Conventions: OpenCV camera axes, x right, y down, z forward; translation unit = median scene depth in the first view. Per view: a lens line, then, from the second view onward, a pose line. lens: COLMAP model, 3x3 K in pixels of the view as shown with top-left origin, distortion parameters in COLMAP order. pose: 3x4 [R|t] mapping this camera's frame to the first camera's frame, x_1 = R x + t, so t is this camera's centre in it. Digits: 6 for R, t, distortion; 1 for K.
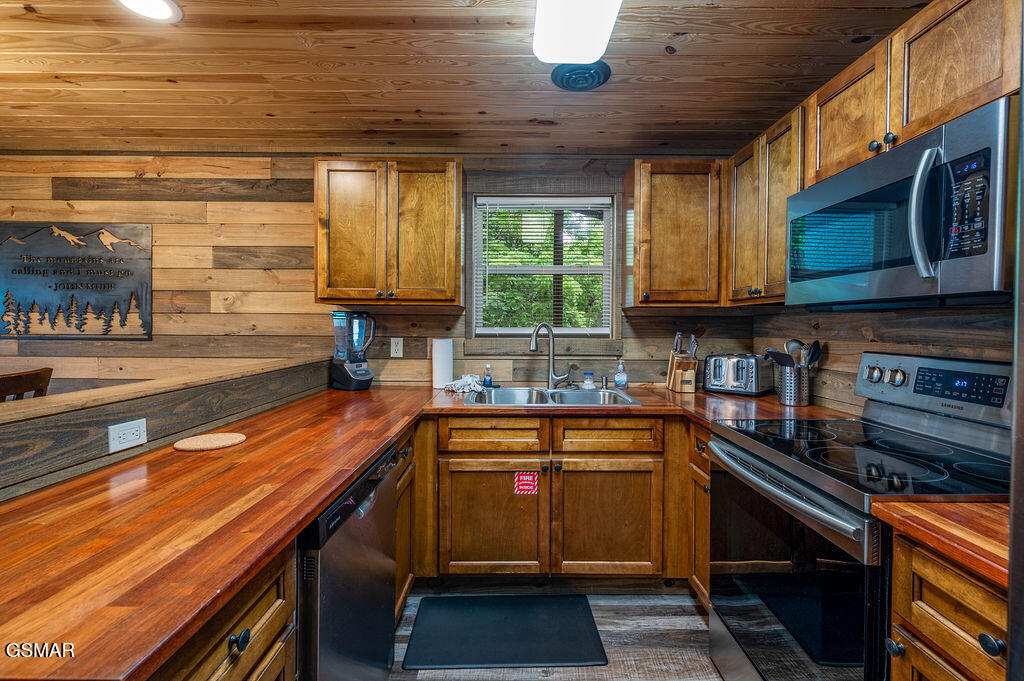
lens RADIAL K [[446.3, 0, 515.8], [0, 446.3, 333.6], [0, 0, 1]] dist [-0.000645, -0.000230]
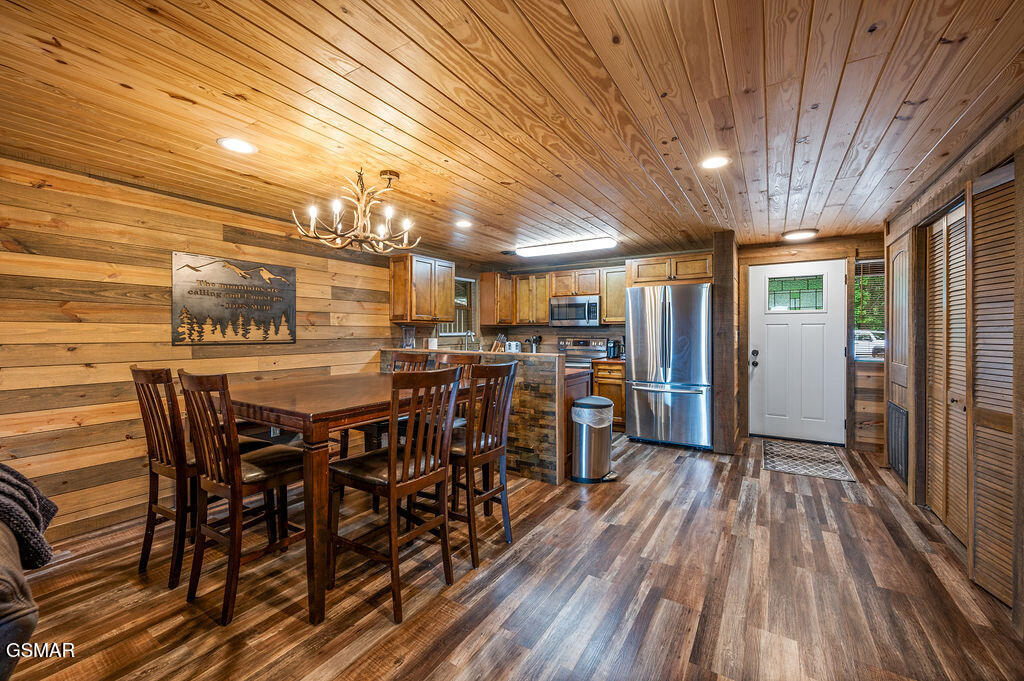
lens RADIAL K [[410.8, 0, 514.2], [0, 410.8, 333.0], [0, 0, 1]] dist [-0.001083, -0.000145]
pose [[0.534174, -0.010075, 0.845315, -1.788598], [0.020801, 0.999783, -0.001228, -0.003399], [-0.845119, 0.018239, 0.534268, -0.442247]]
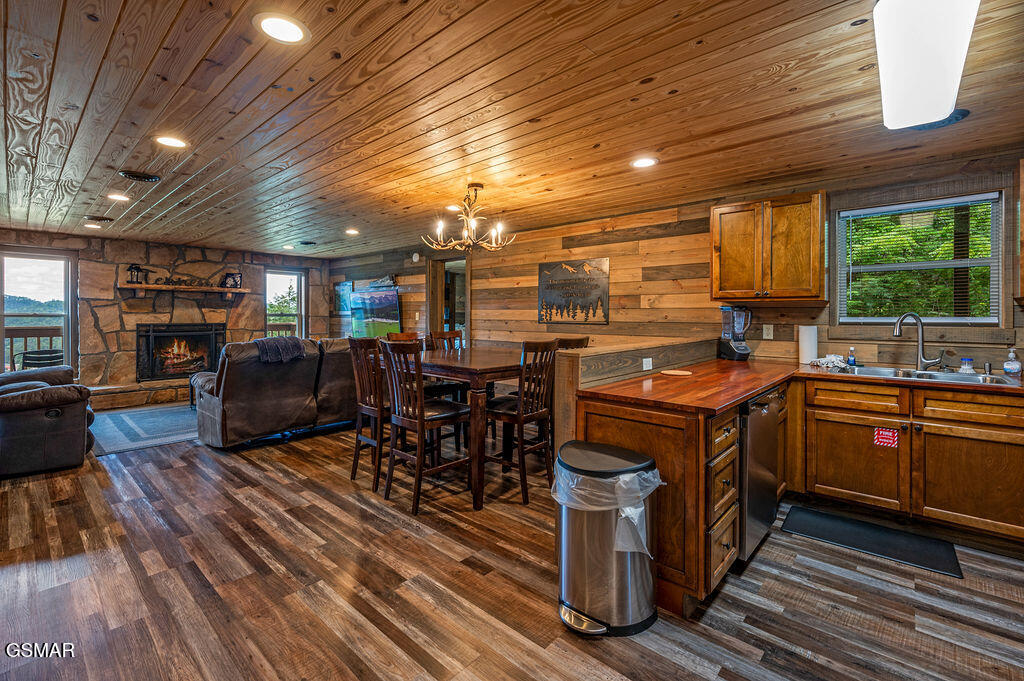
lens RADIAL K [[448.3, 0, 516.1], [0, 448.3, 315.5], [0, 0, 1]] dist [-0.000608, -0.000090]
pose [[0.746763, -0.003715, -0.665080, 0.075086], [-0.010062, 0.999807, -0.016883, 0.013226], [0.665014, 0.019299, 0.746582, -0.585509]]
